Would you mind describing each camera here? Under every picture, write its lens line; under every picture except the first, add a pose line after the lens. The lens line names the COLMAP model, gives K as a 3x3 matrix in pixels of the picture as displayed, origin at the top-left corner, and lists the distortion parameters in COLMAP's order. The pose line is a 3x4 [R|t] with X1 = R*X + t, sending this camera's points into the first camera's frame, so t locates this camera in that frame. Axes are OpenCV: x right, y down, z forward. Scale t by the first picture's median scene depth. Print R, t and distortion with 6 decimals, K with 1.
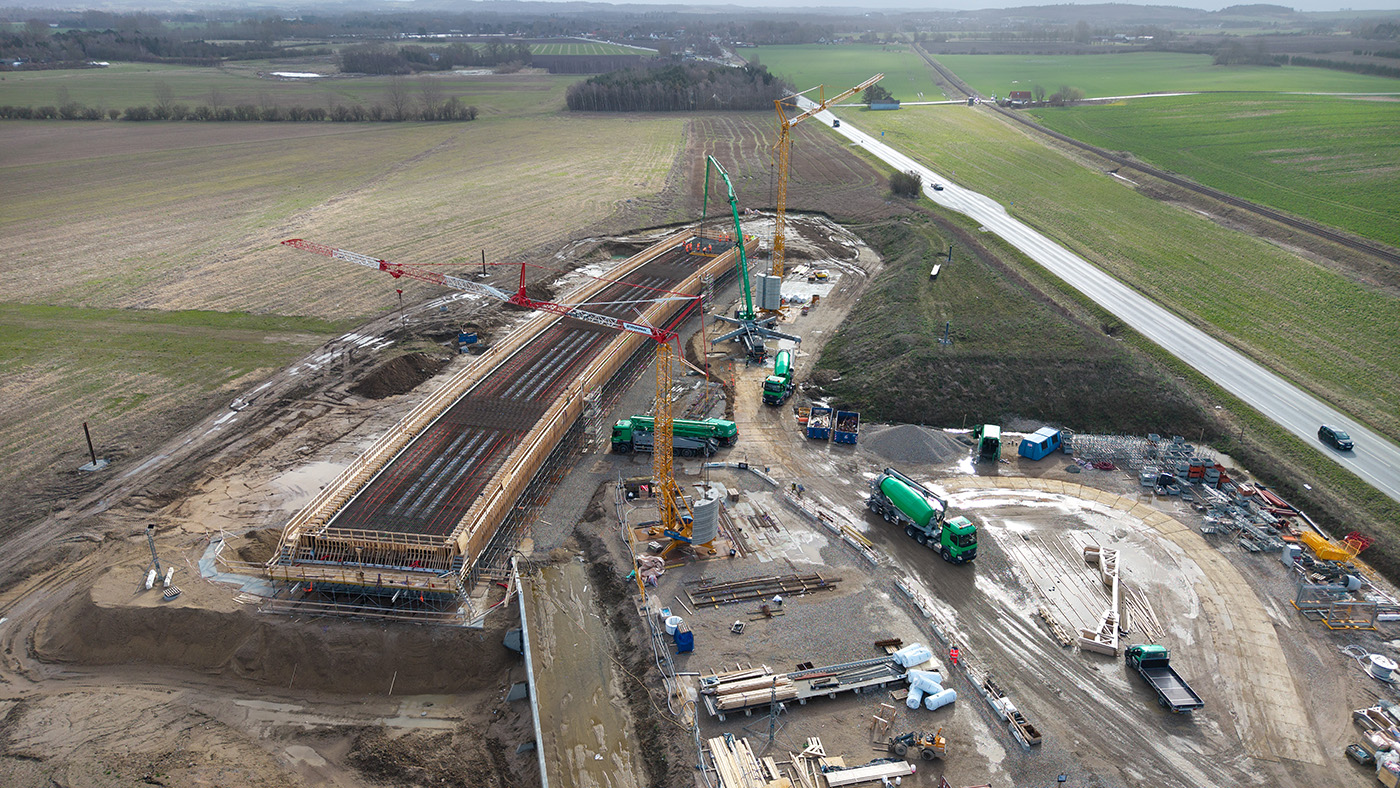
lens RADIAL K [[940.5, 0, 691.1], [0, 940.5, 426.4], [0, 0, 1]] dist [0.028780, -0.038106]
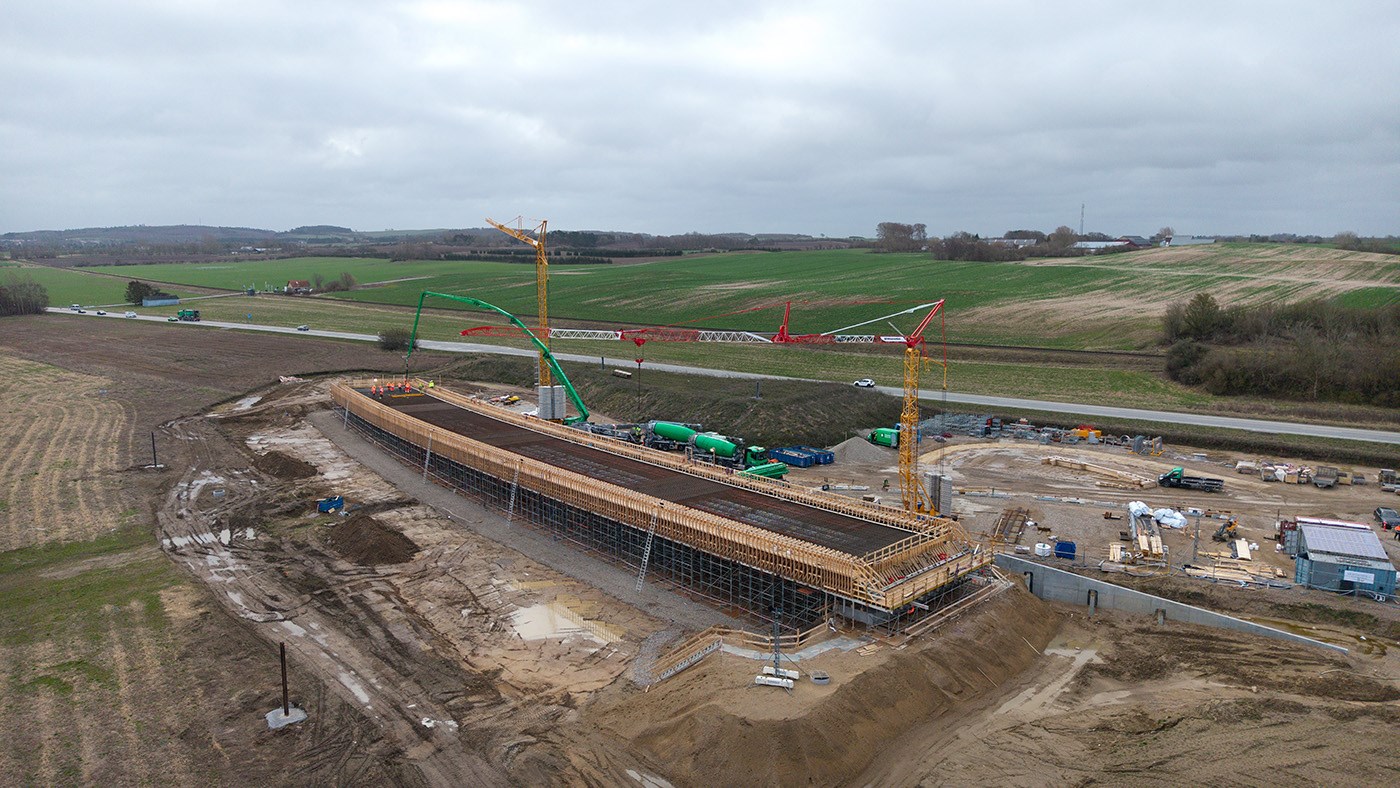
lens RADIAL K [[946.0, 0, 692.1], [0, 946.0, 391.5], [0, 0, 1]] dist [0.038353, -0.045191]
pose [[0.610191, -0.134061, 0.780829, -0.844202], [0.326616, 0.940494, -0.093765, -0.011790], [-0.721795, 0.312246, 0.617668, 0.334083]]
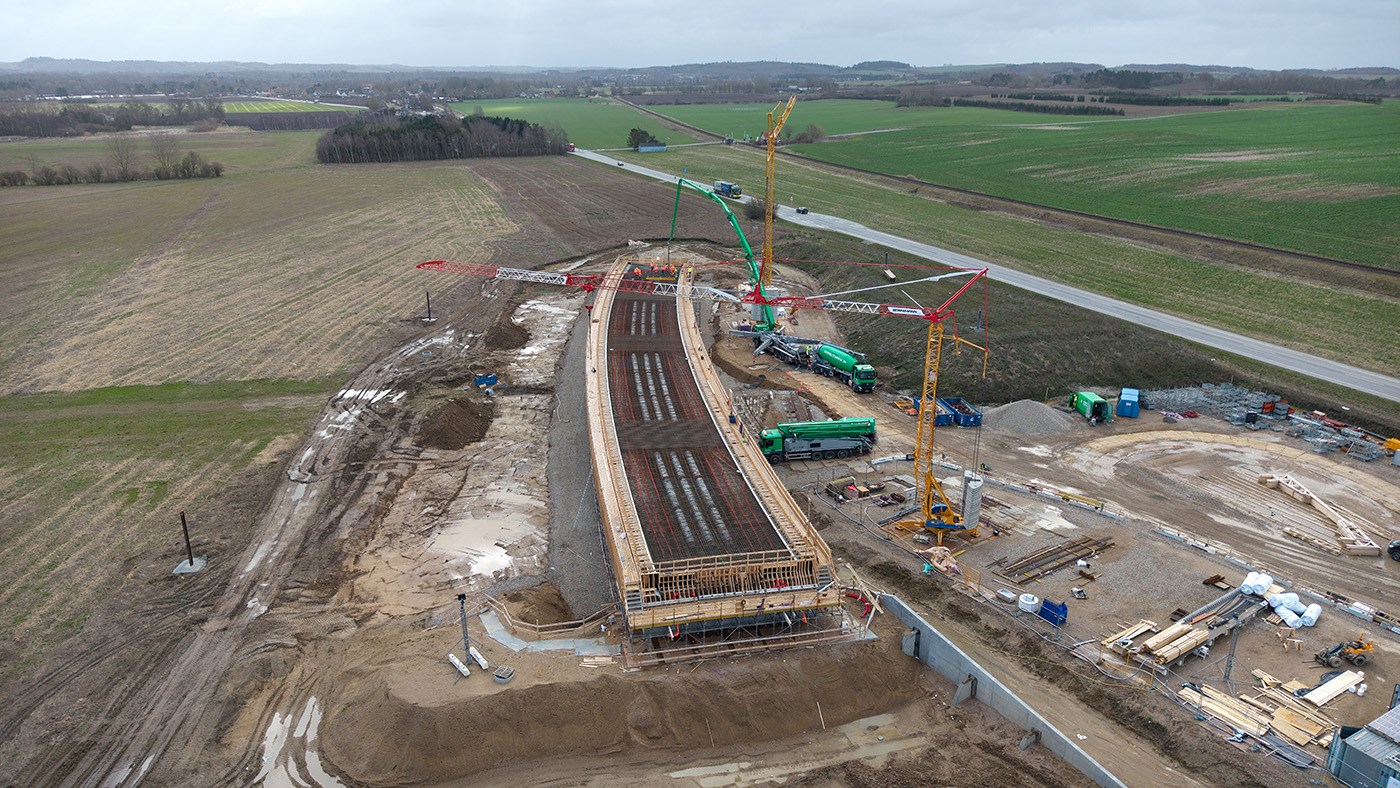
lens RADIAL K [[946.0, 0, 692.1], [0, 946.0, 391.5], [0, 0, 1]] dist [0.038353, -0.045191]
pose [[0.944059, -0.111667, 0.310295, -0.426429], [0.139051, 0.987982, -0.067506, 0.008443], [-0.299028, 0.106877, 0.948240, 0.095753]]
